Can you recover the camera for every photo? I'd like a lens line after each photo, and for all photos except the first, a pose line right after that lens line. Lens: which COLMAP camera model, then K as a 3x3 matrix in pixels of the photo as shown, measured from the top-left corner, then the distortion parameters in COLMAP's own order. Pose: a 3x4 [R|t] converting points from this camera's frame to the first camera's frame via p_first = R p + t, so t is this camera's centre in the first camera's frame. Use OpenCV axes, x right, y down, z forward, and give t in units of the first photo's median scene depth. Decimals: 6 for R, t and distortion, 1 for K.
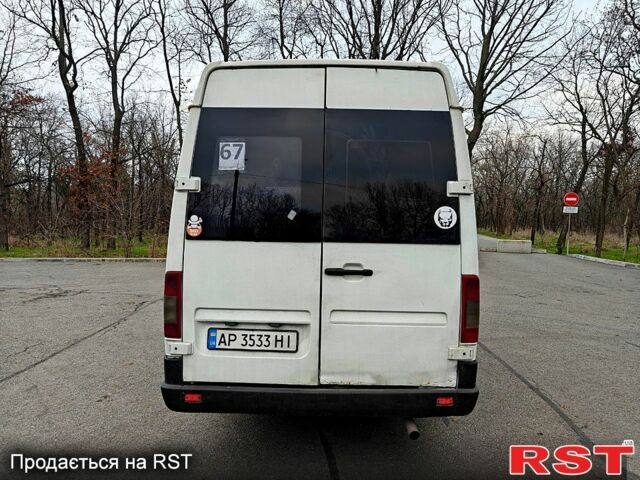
lens RADIAL K [[443.2, 0, 320.0], [0, 443.2, 240.0], [0, 0, 1]] dist [0.012048, -0.008526]
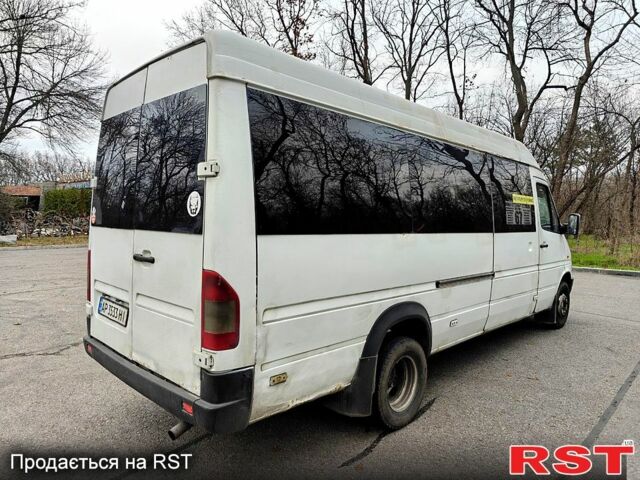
lens RADIAL K [[443.2, 0, 320.0], [0, 443.2, 240.0], [0, 0, 1]] dist [0.012048, -0.008526]
pose [[0.723503, 0.033633, -0.689502, 1.070049], [-0.036360, 0.999283, 0.010591, 0.003258], [0.689363, 0.017407, 0.724207, 0.519033]]
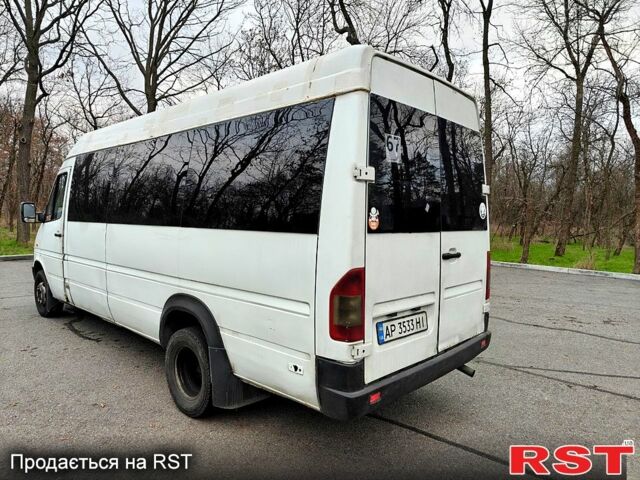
lens RADIAL K [[443.2, 0, 320.0], [0, 443.2, 240.0], [0, 0, 1]] dist [0.012048, -0.008526]
pose [[0.664374, -0.044798, 0.746057, -1.063464], [0.021954, 0.998941, 0.040432, -0.026724], [-0.747078, -0.010483, 0.664654, 0.453872]]
